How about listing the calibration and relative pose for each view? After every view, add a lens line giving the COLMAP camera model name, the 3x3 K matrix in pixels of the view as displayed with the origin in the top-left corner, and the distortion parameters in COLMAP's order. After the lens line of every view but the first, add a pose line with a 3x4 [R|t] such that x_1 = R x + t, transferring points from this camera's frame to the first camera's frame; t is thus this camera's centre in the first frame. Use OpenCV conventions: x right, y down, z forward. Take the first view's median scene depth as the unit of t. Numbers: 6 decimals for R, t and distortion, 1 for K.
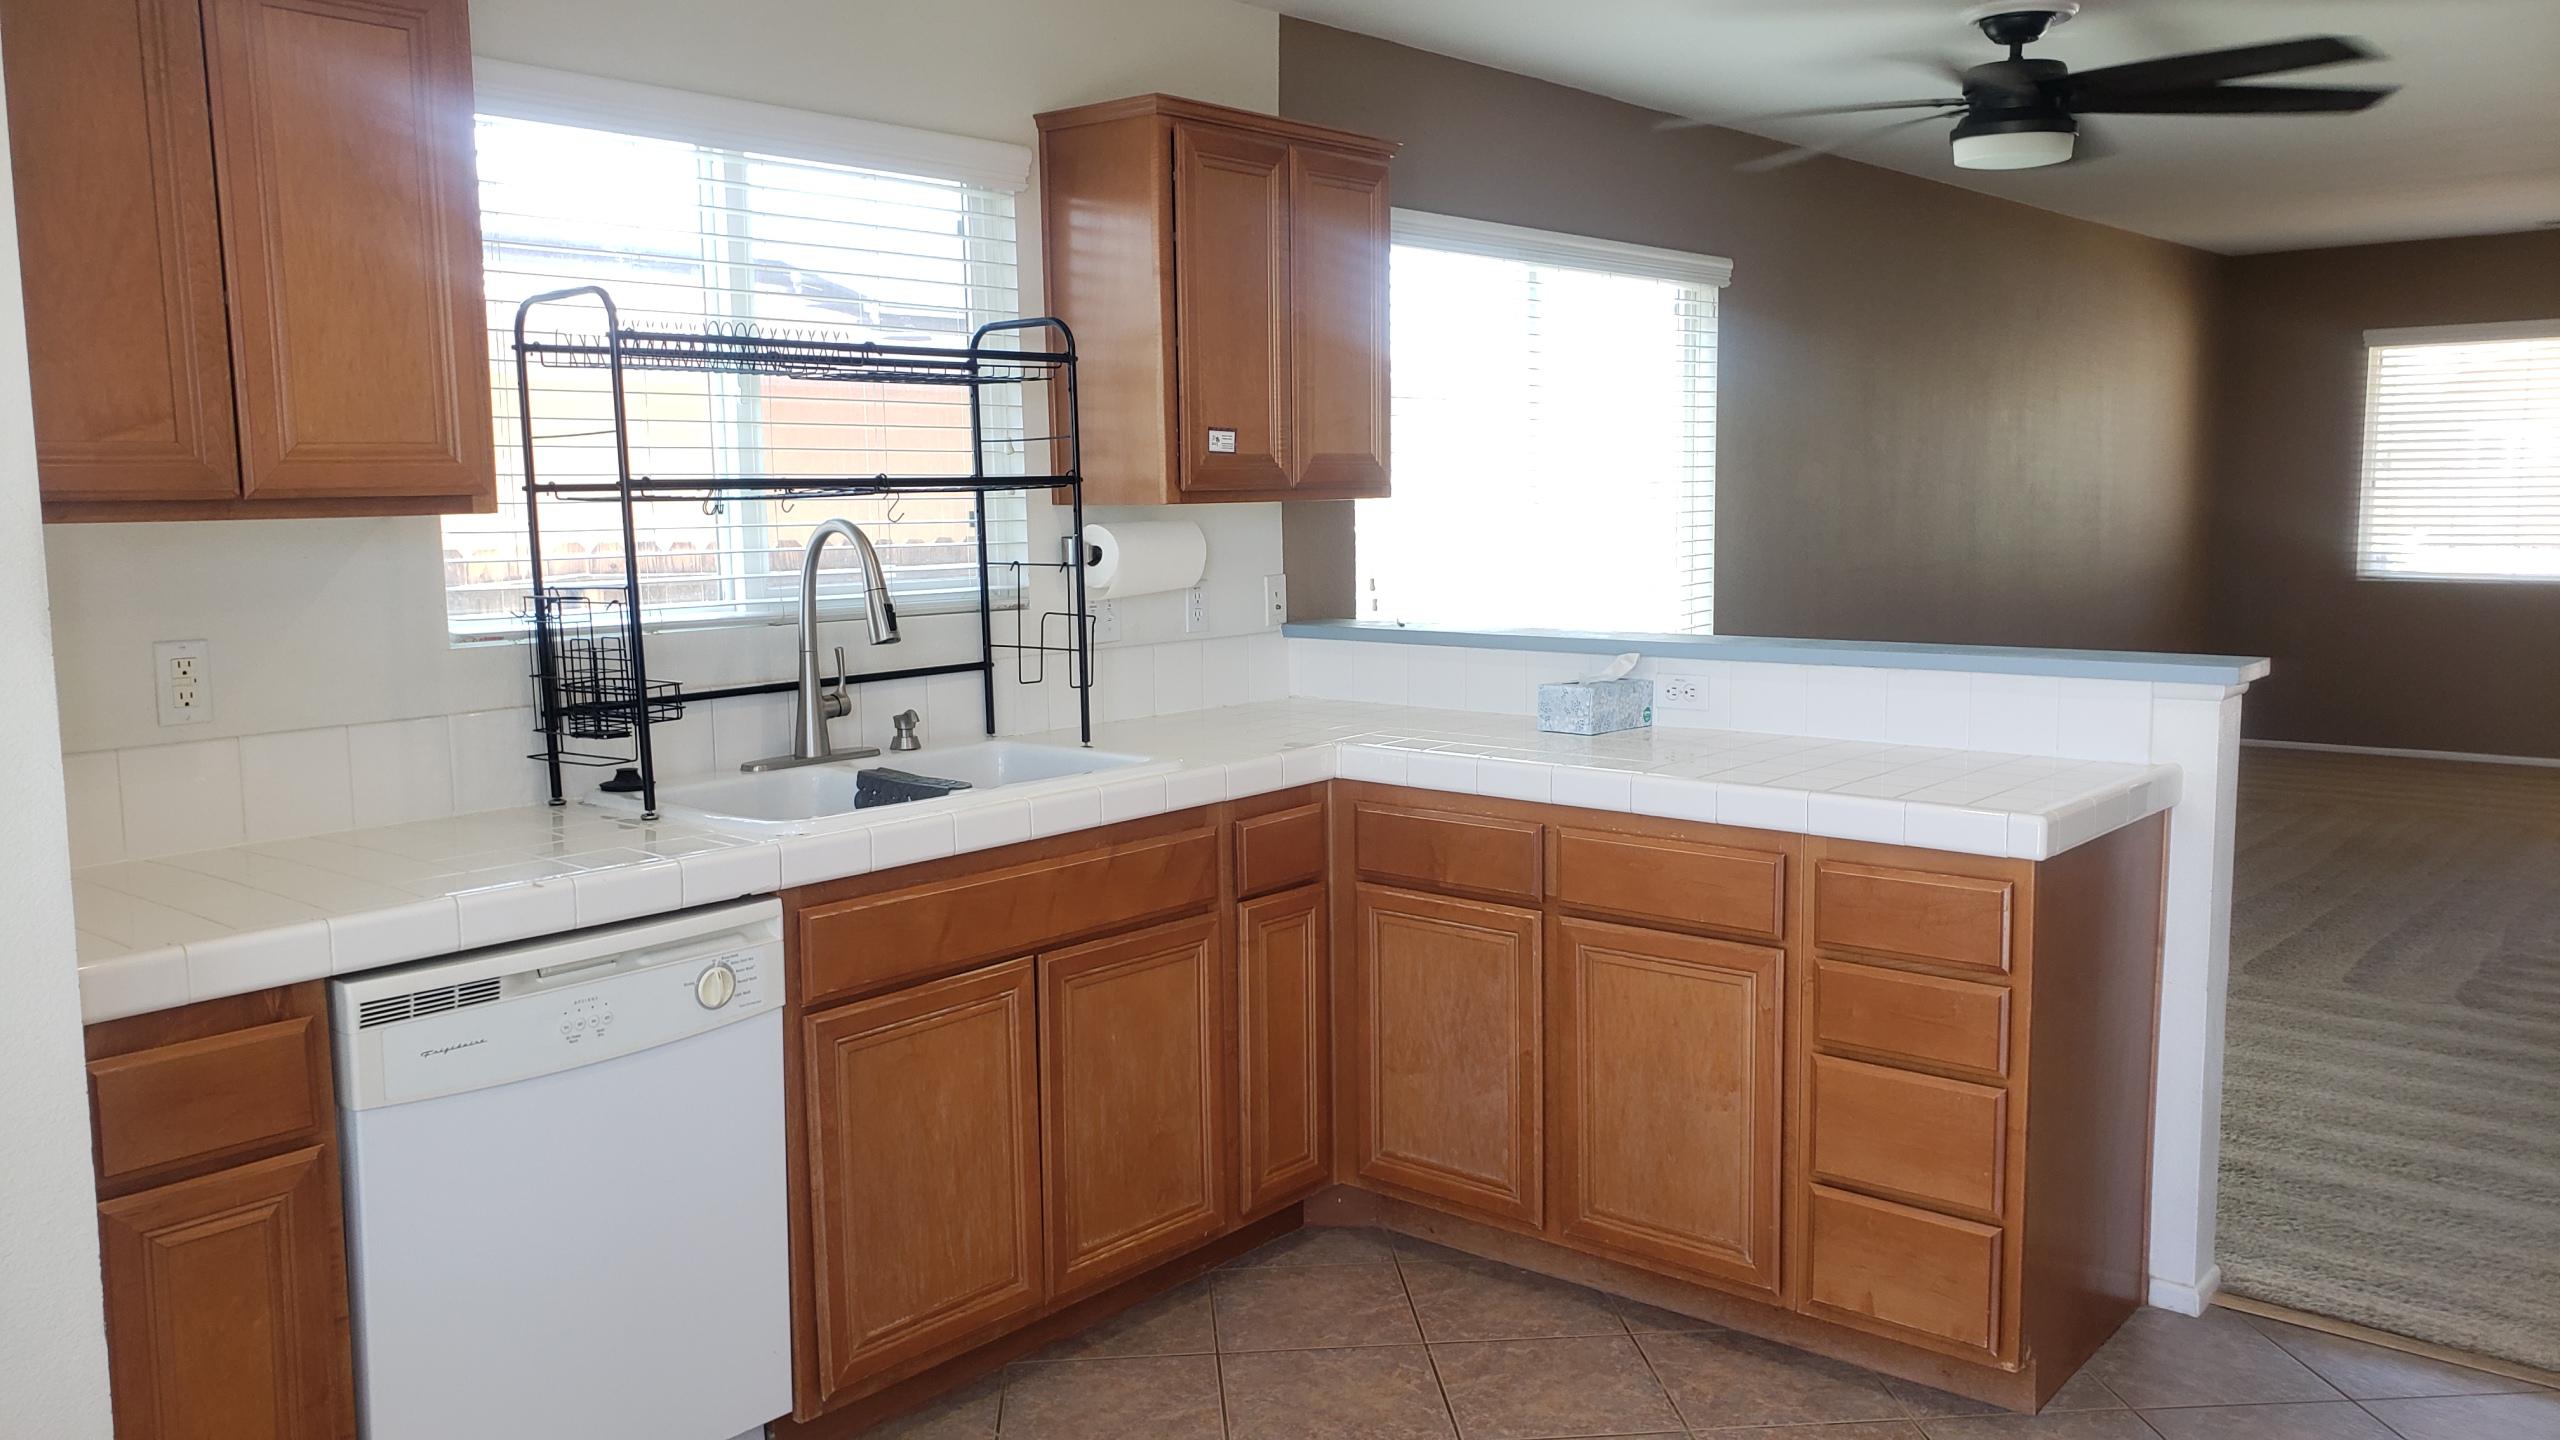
lens RADIAL K [[1963.2, 0, 1176.9], [0, 1963.2, 697.0], [0, 0, 1]] dist [0.084701, -0.220409]
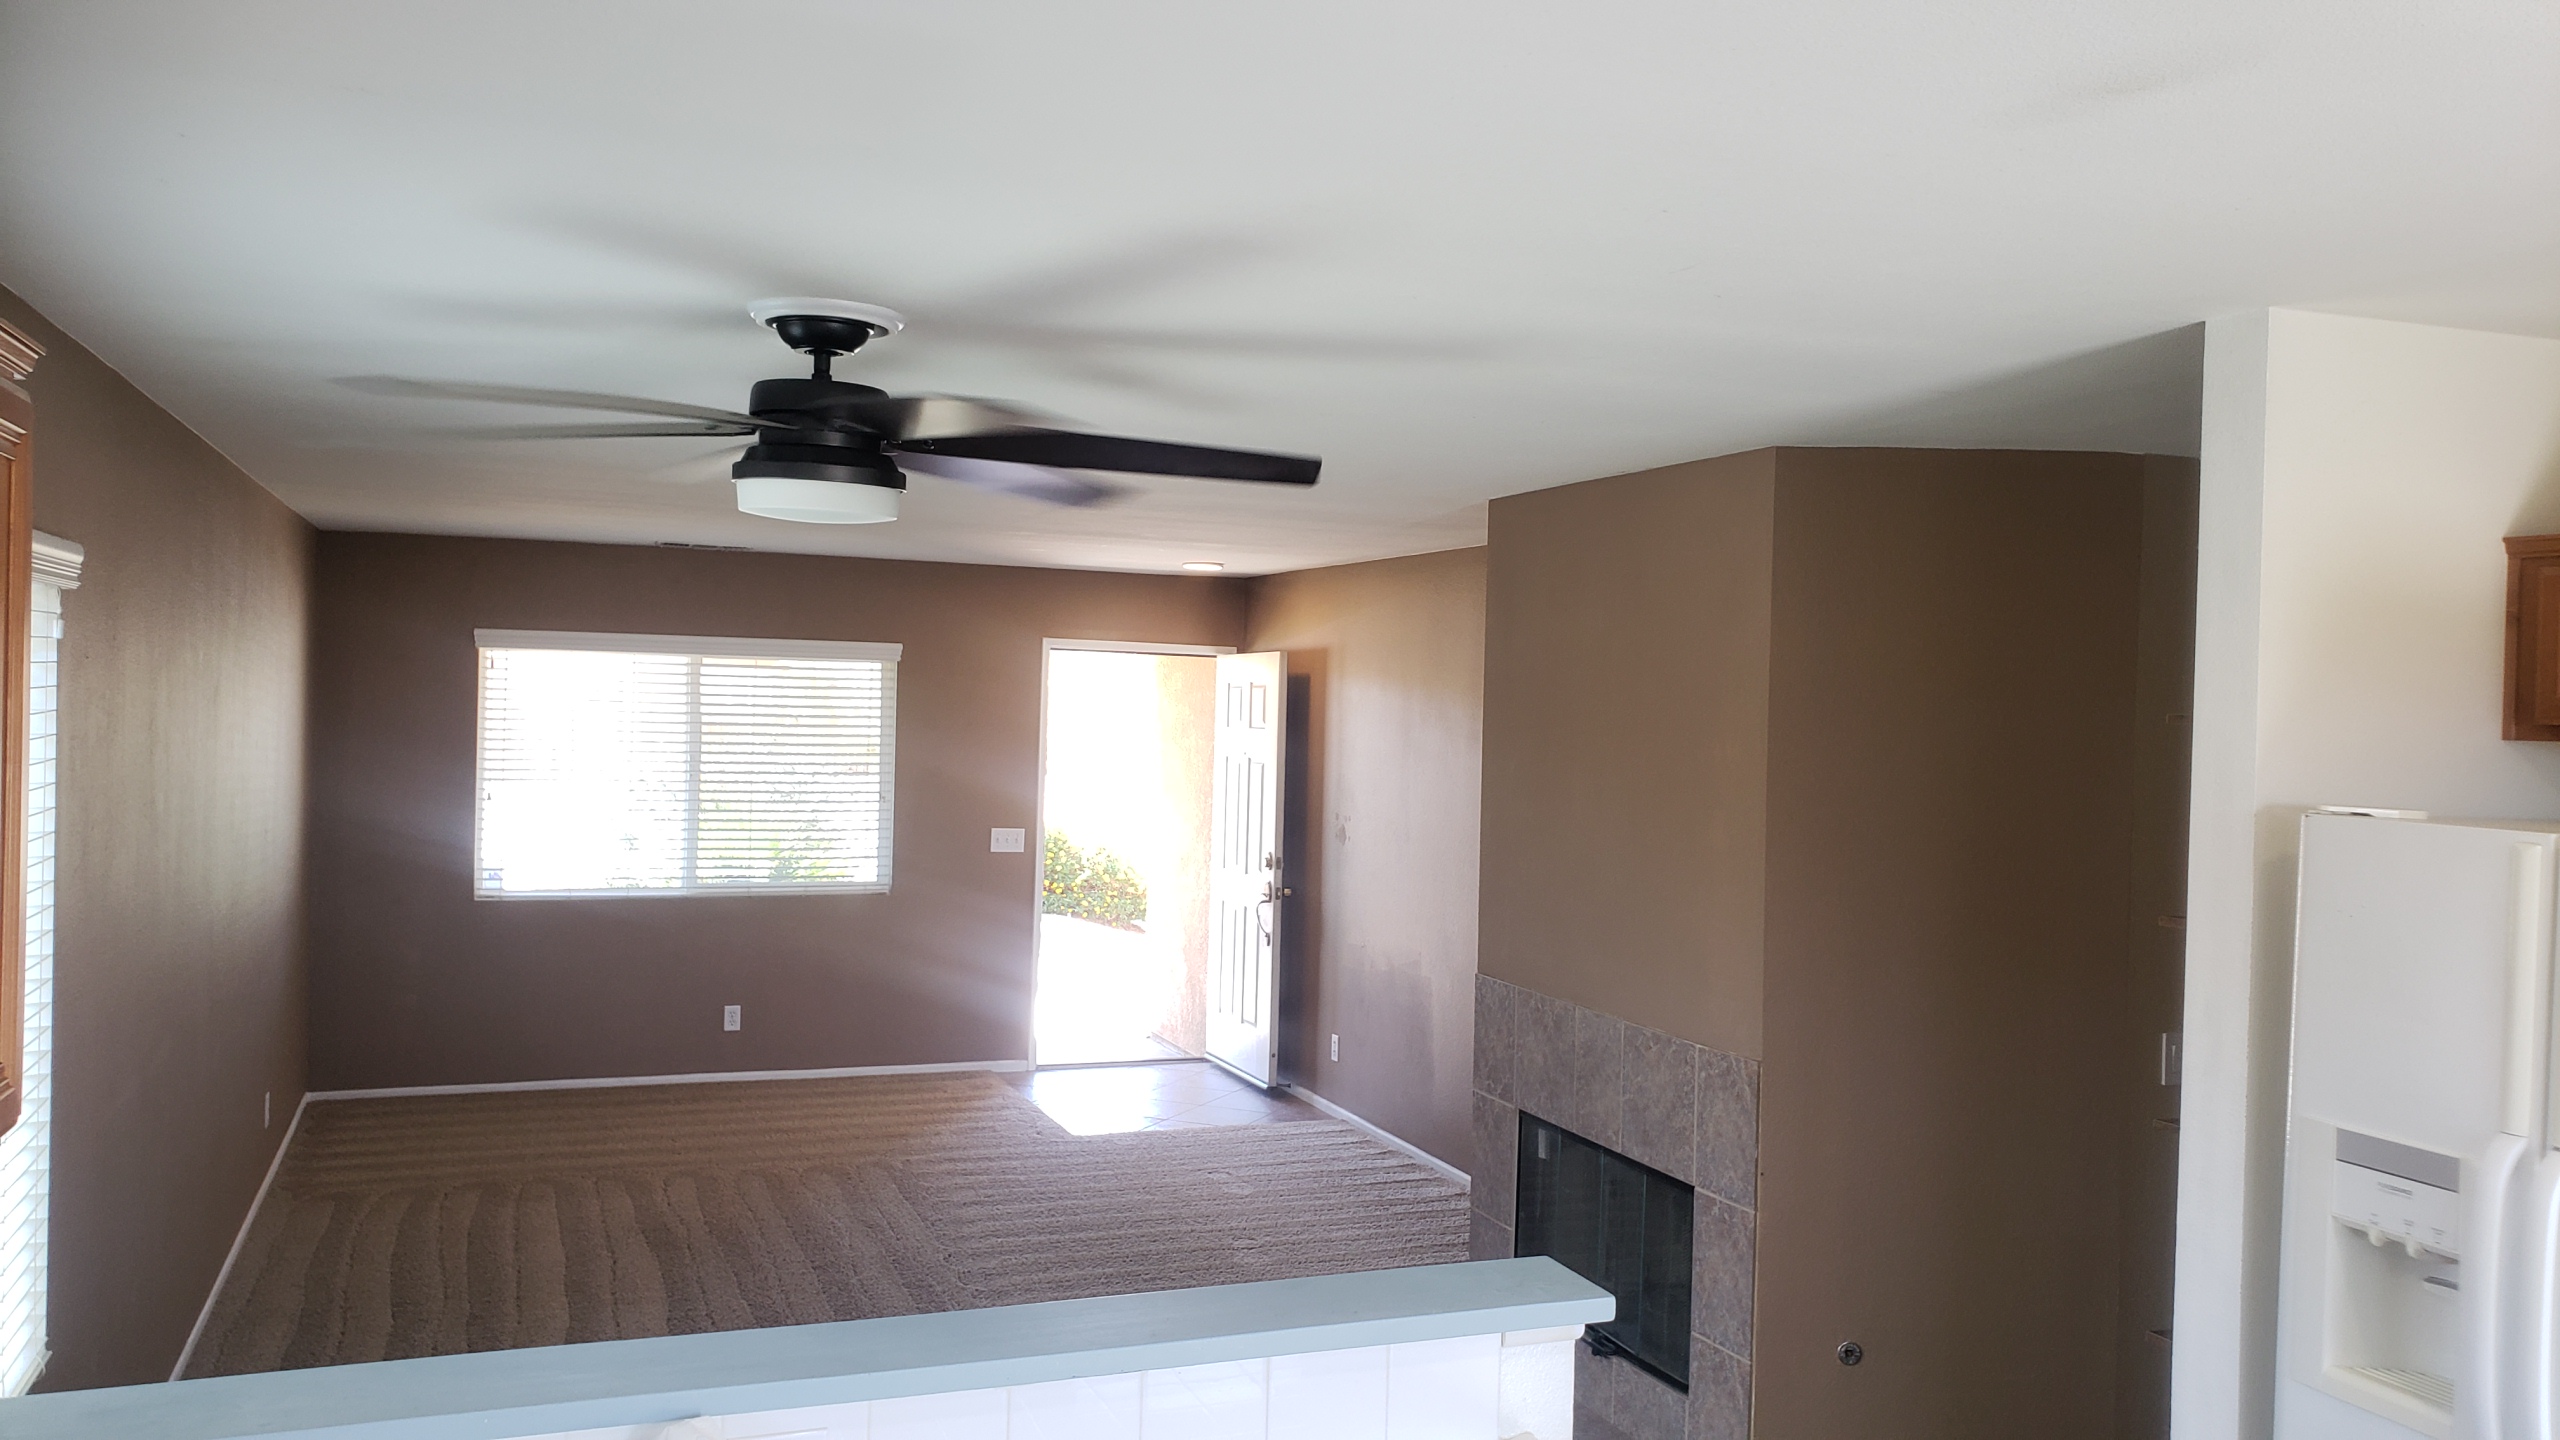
lens RADIAL K [[2035.3, 0, 1280.0], [0, 2035.3, 720.0], [0, 0, 1]] dist [0.081931, -0.175117]
pose [[0.451639, 0.014224, 0.892087, -0.194469], [0.068544, 0.996365, -0.050589, -0.186791], [-0.889564, 0.083996, 0.449022, 0.659099]]
